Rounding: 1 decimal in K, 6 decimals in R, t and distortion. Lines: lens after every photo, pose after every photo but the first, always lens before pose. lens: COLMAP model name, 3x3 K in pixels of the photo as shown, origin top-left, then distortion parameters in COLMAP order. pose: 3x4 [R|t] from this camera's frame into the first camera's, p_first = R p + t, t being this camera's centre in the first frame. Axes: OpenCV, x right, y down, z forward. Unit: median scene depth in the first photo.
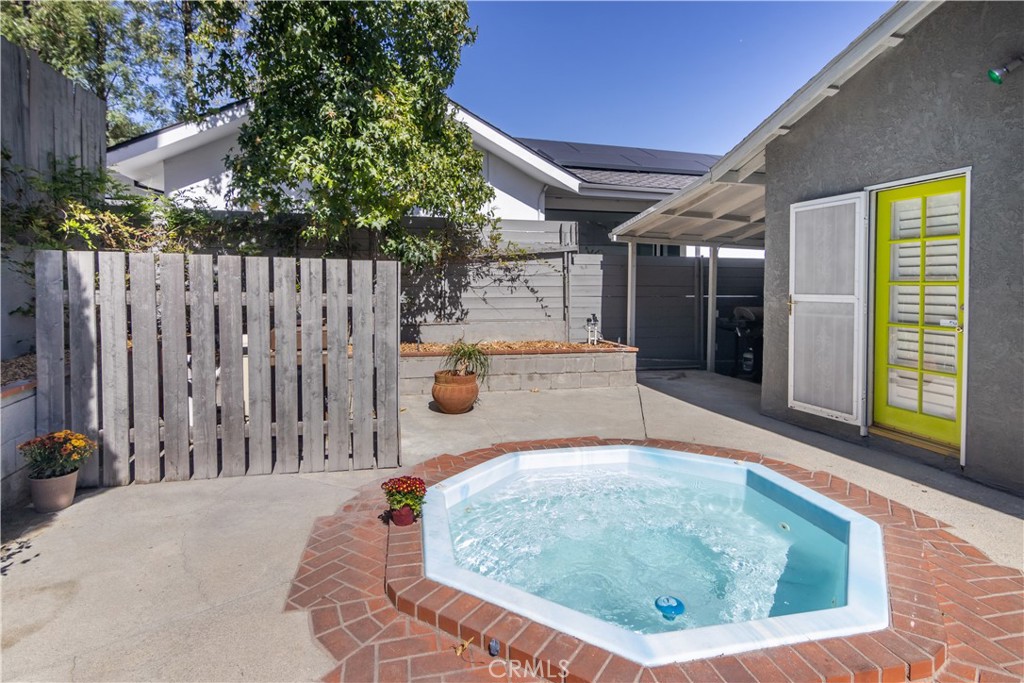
lens RADIAL K [[540.1, 0, 516.0], [0, 540.1, 315.8], [0, 0, 1]] dist [-0.000073, 0.000616]
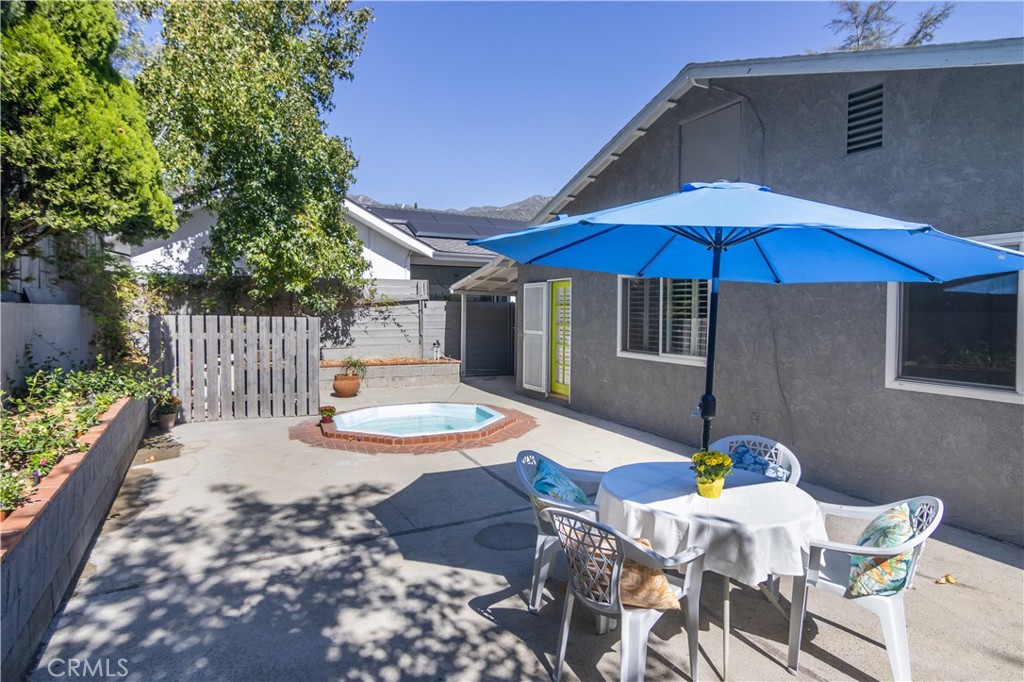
lens RADIAL K [[533.1, 0, 510.0], [0, 533.1, 324.3], [0, 0, 1]] dist [0.000836, 0.000079]
pose [[0.981917, -0.005054, 0.189243, 0.075590], [0.010707, 0.999526, -0.028860, -0.003679], [-0.189007, 0.030364, 0.981506, -0.737476]]
